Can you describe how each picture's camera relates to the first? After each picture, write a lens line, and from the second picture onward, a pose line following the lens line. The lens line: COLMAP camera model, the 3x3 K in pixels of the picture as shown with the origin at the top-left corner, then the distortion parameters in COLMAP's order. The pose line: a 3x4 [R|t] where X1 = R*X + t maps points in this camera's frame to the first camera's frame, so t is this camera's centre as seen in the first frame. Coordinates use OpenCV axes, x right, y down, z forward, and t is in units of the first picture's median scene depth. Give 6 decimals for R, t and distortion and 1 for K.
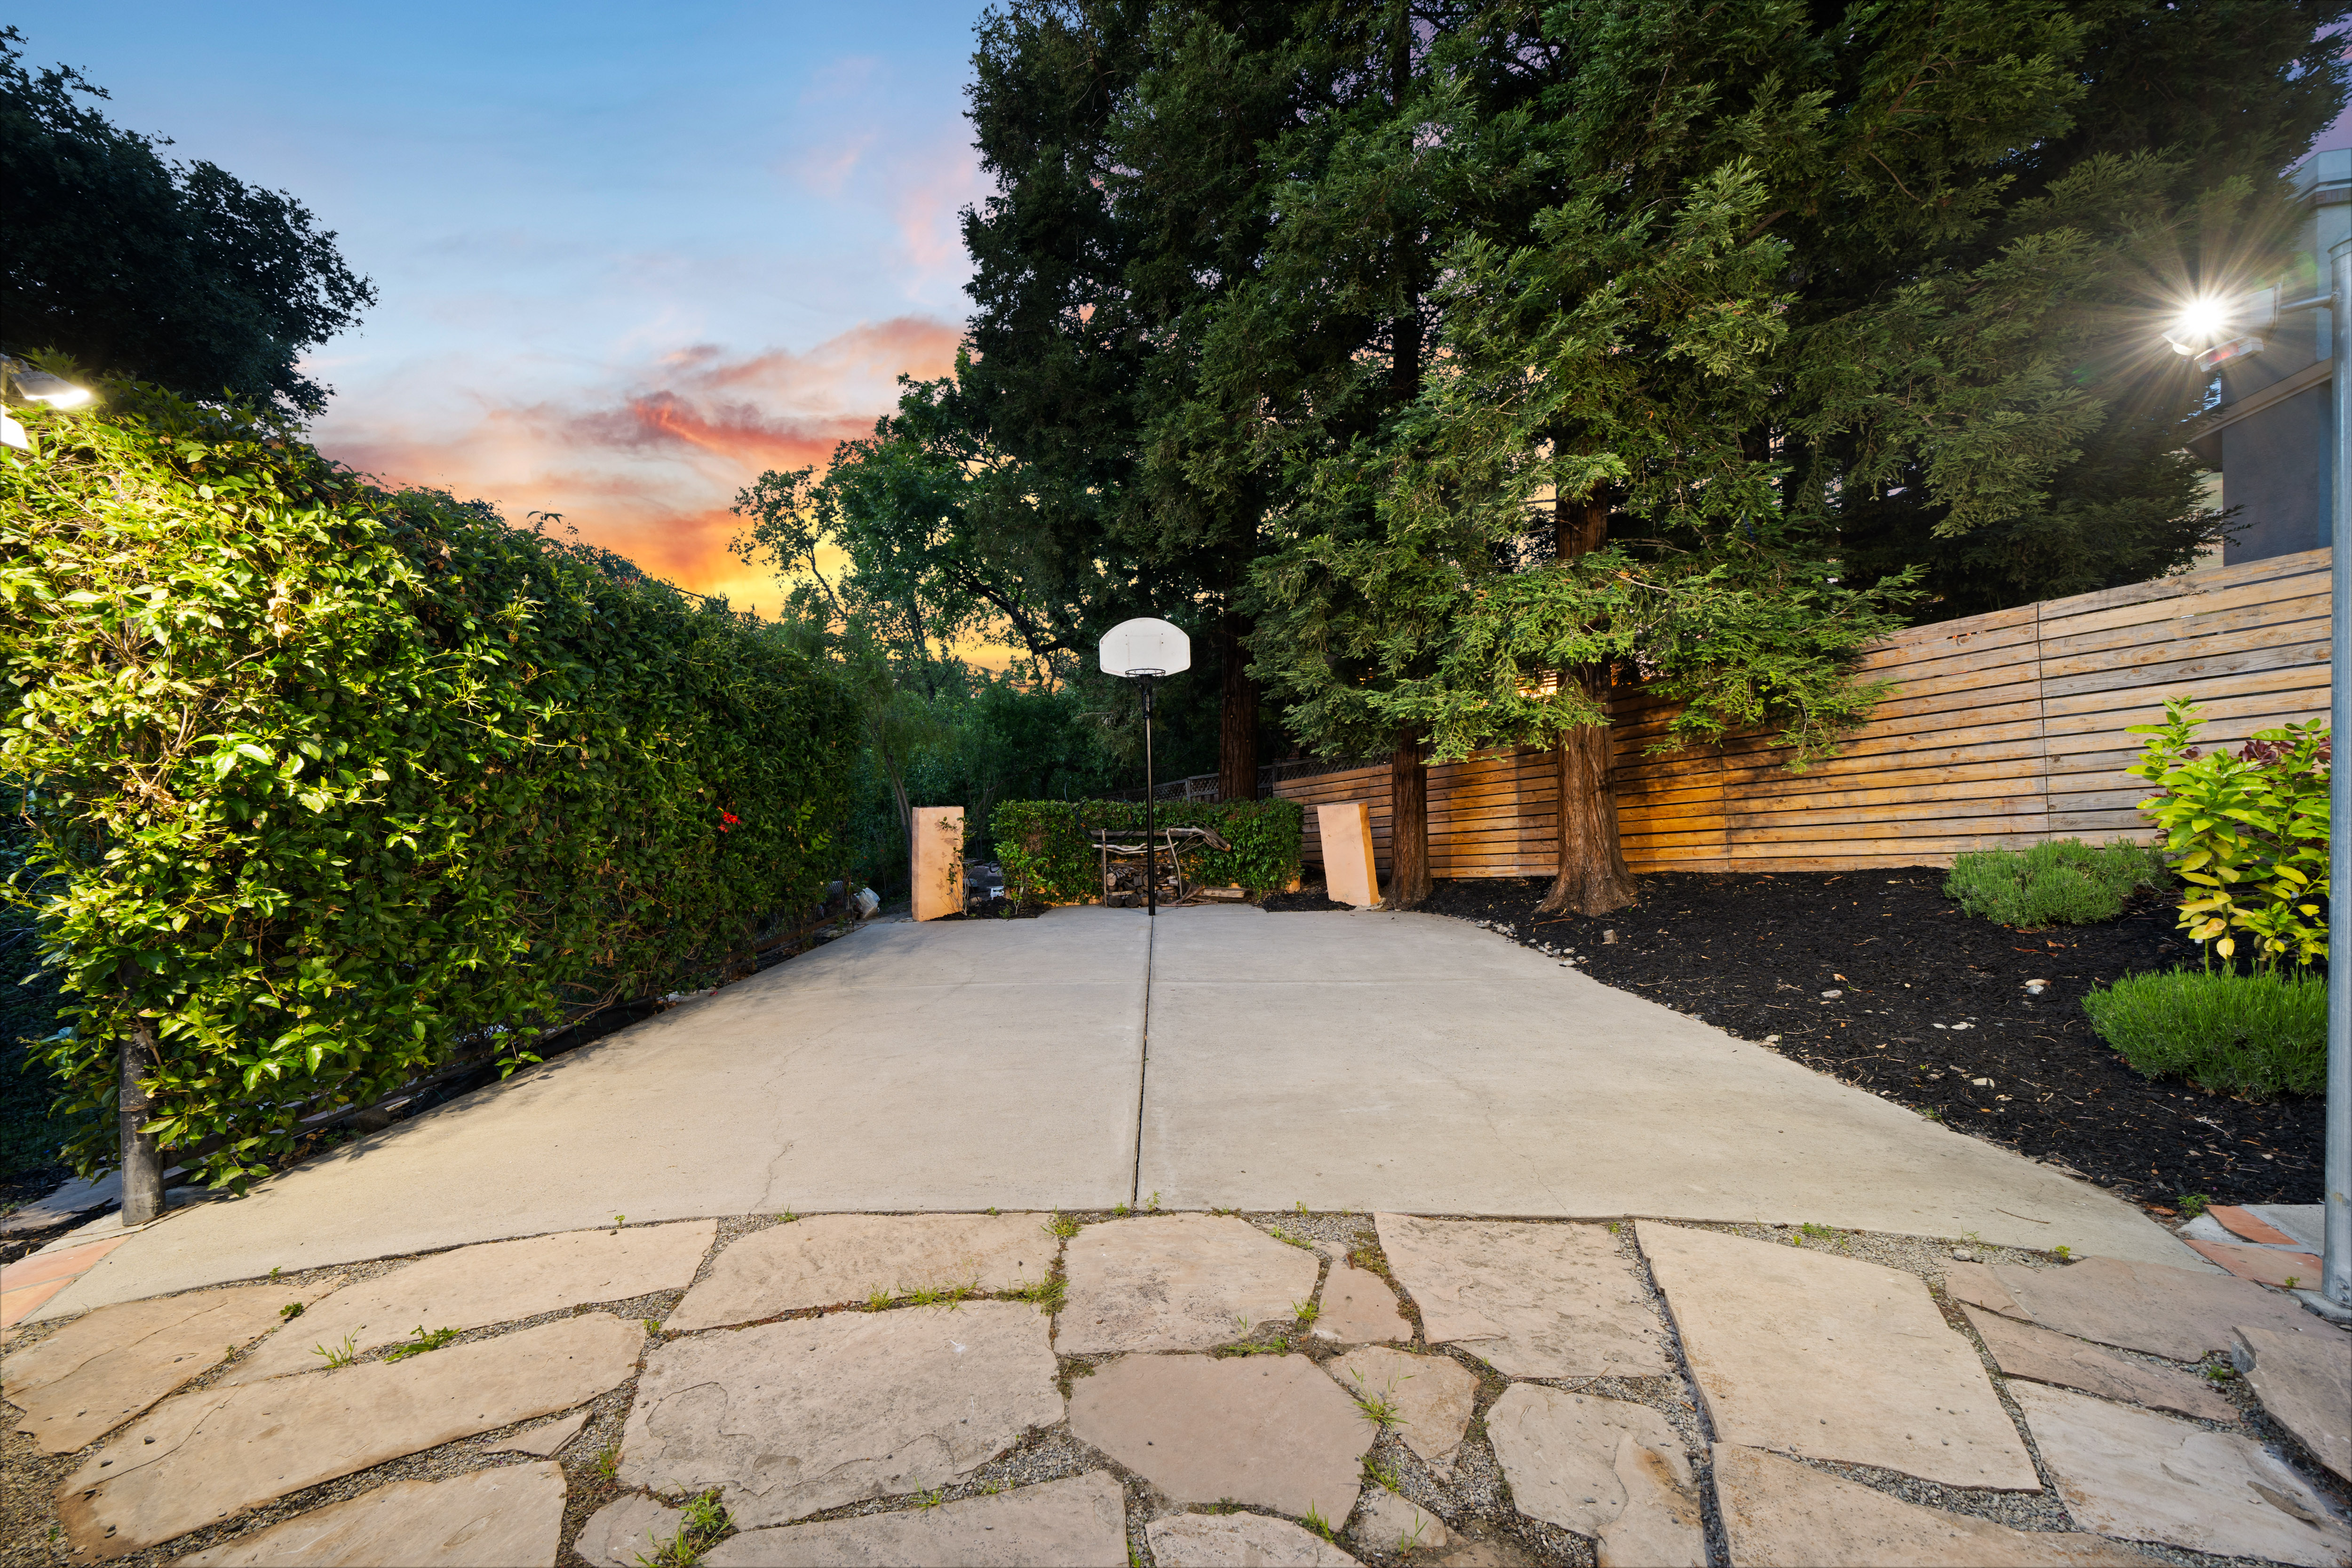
lens RADIAL K [[804.2, 0, 1176.1], [0, 804.2, 789.2], [0, 0, 1]] dist [-0.001252, -0.000080]
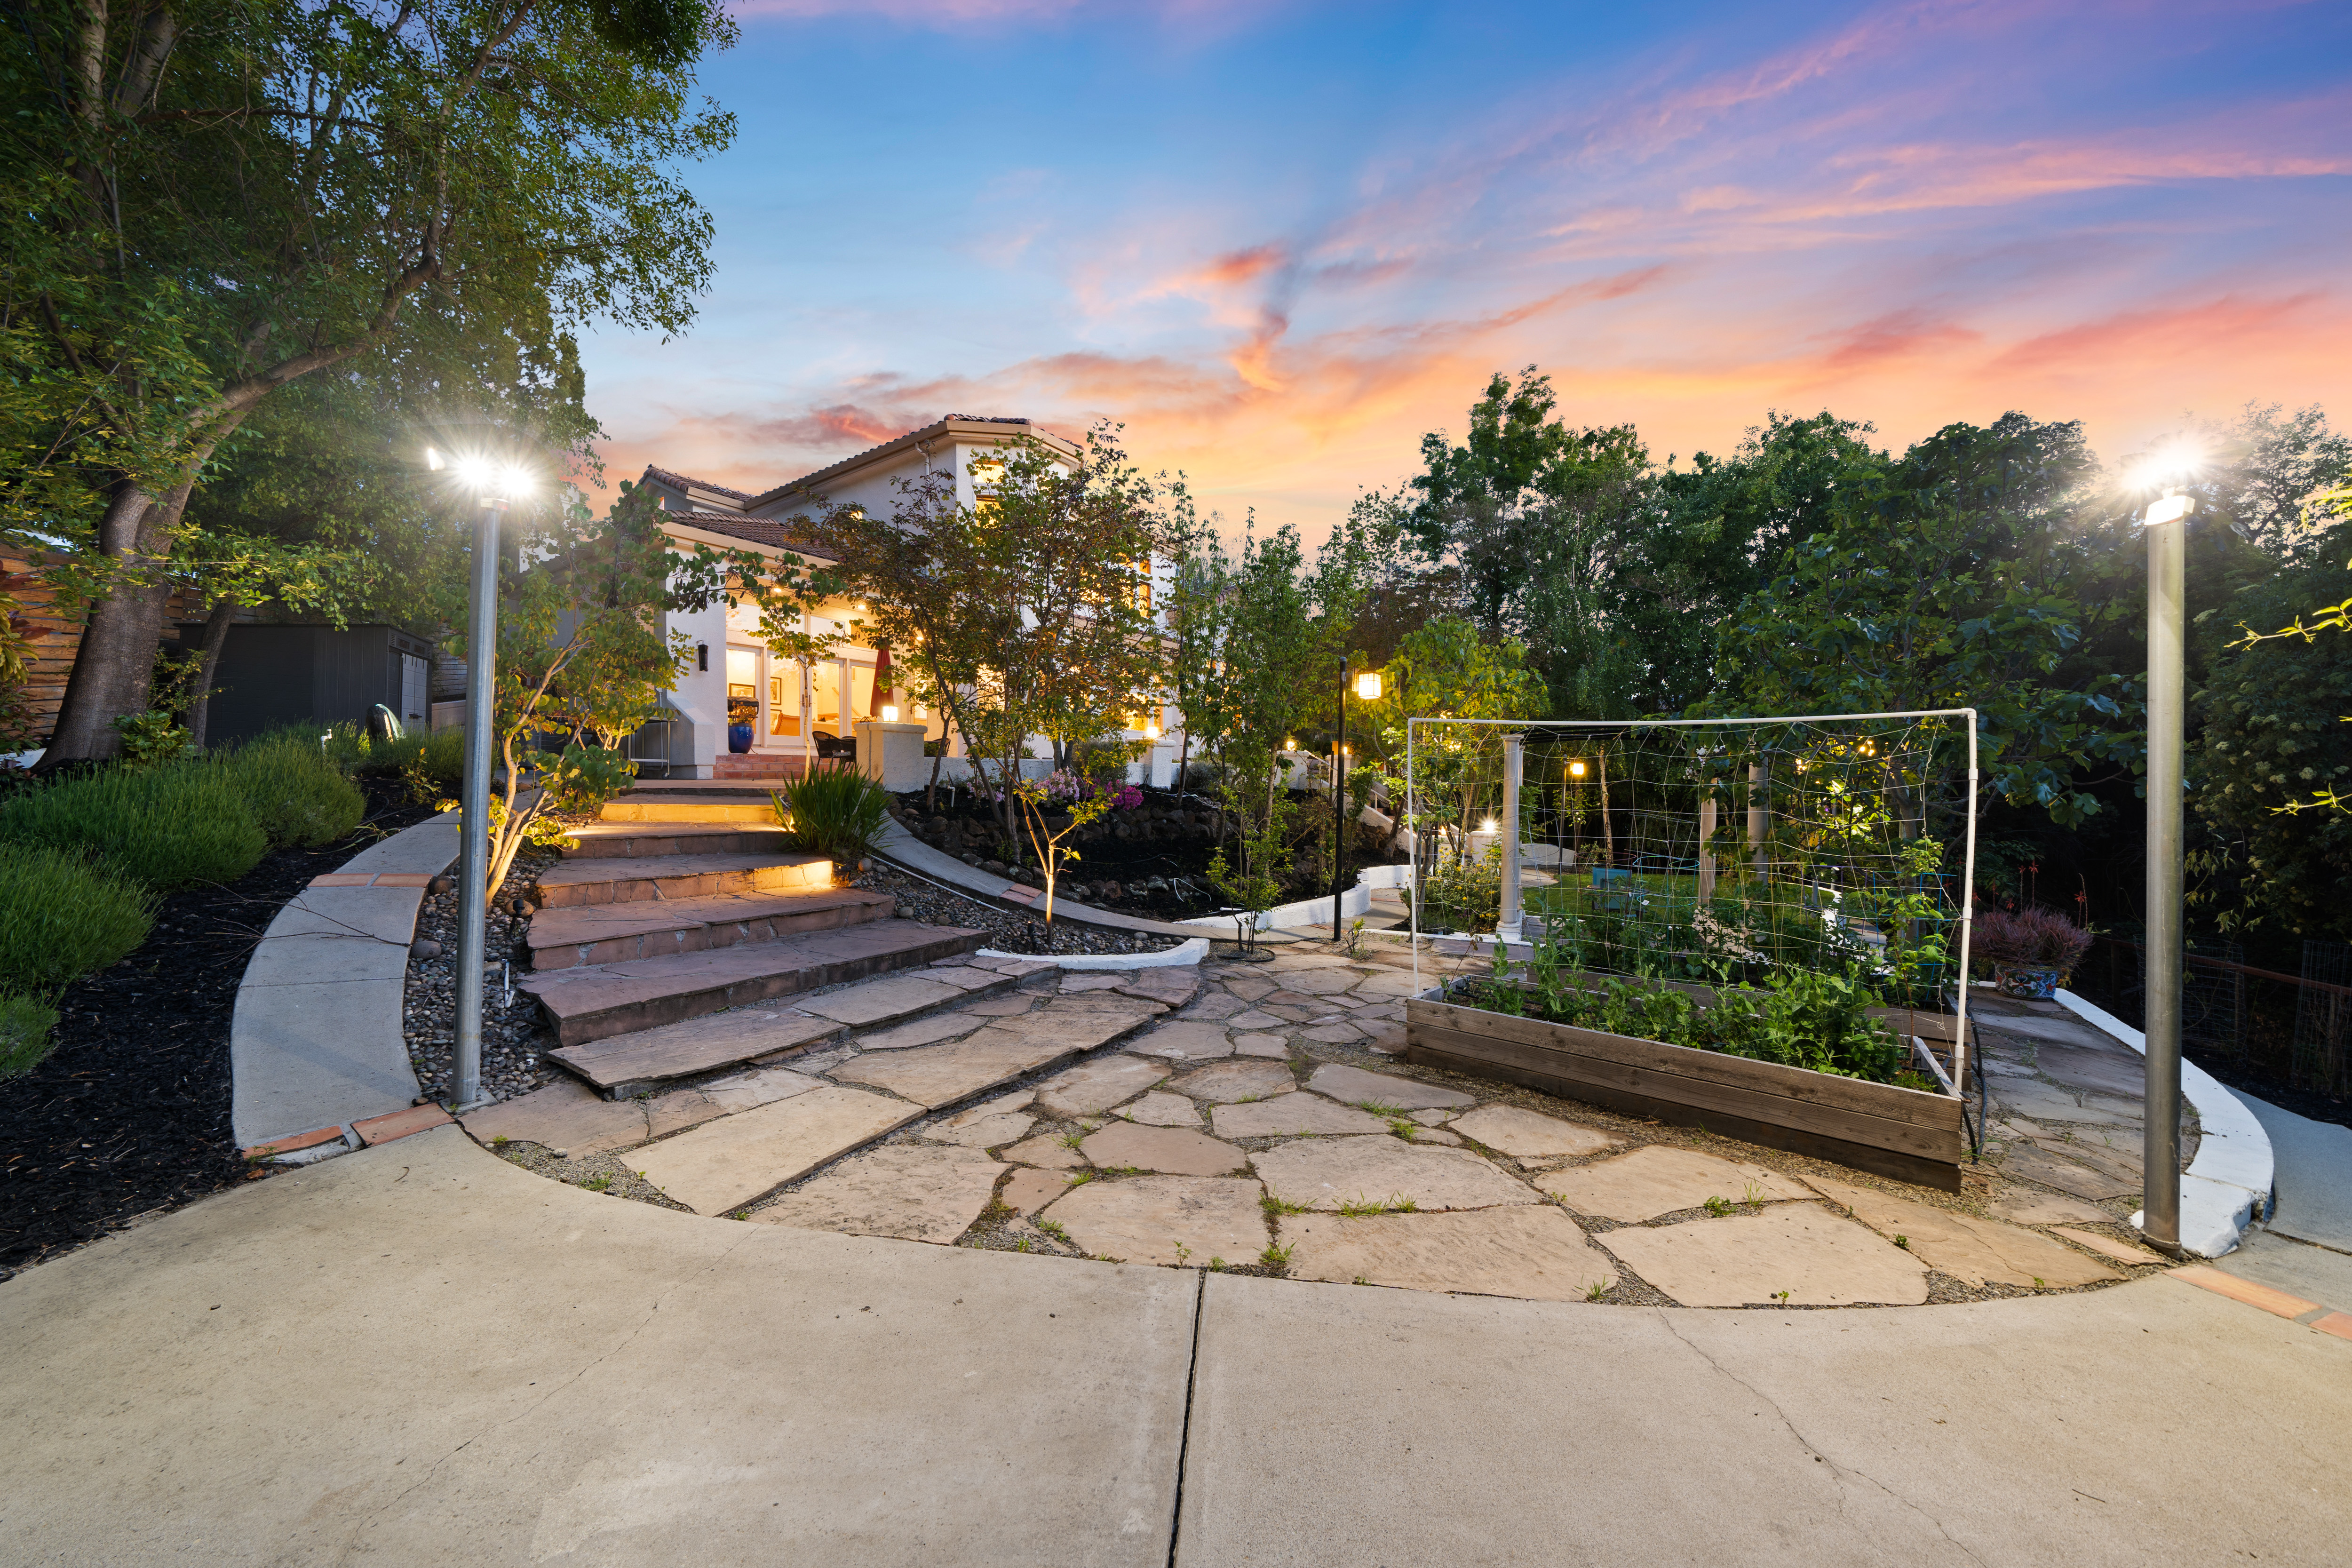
lens RADIAL K [[804.2, 0, 1181.2], [0, 804.2, 775.4], [0, 0, 1]] dist [-0.001252, -0.000080]
pose [[-0.994021, -0.013618, 0.108334, -0.150532], [-0.015616, 0.999723, -0.017613, -0.015080], [-0.108064, -0.019200, -0.993959, 2.424462]]
